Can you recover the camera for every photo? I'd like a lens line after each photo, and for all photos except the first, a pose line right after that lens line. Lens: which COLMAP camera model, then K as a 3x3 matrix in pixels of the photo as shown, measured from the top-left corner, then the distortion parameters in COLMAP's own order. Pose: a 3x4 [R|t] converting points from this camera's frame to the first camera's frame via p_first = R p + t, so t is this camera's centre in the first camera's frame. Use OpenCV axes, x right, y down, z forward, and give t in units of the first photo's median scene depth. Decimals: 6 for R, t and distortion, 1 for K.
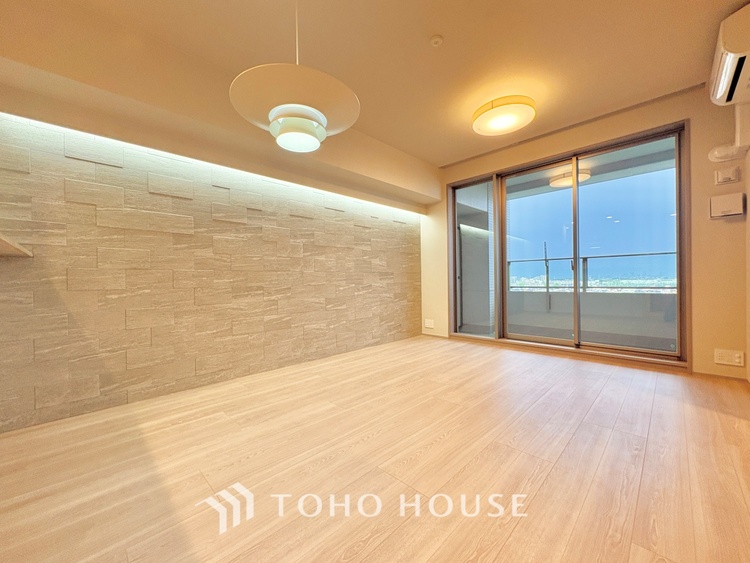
lens RADIAL K [[299.8, 0, 375.0], [0, 299.8, 279.7], [0, 0, 1]] dist [0.003419, 0.000098]
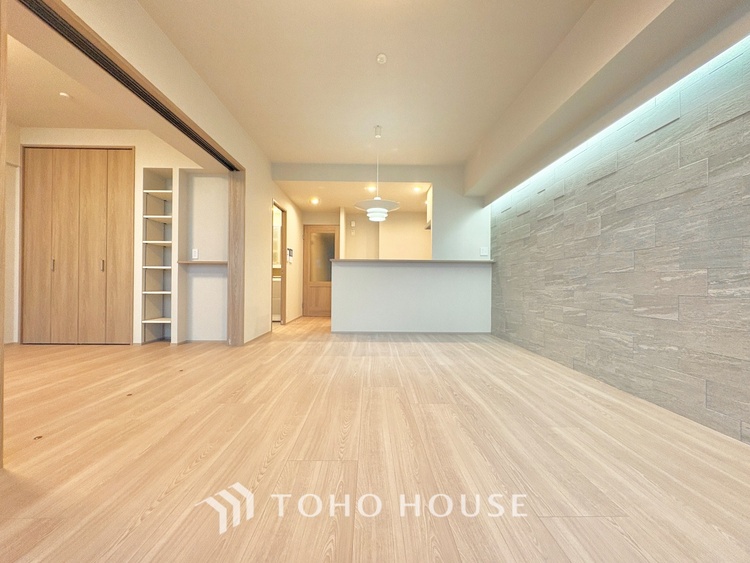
lens RADIAL K [[299.8, 0, 375.4], [0, 299.8, 281.0], [0, 0, 1]] dist [0.003419, 0.000098]
pose [[-0.695113, 0.007251, -0.718864, 0.676309], [0.006540, 0.999972, 0.003762, 0.031681], [0.718871, -0.002087, -0.695140, 1.148820]]
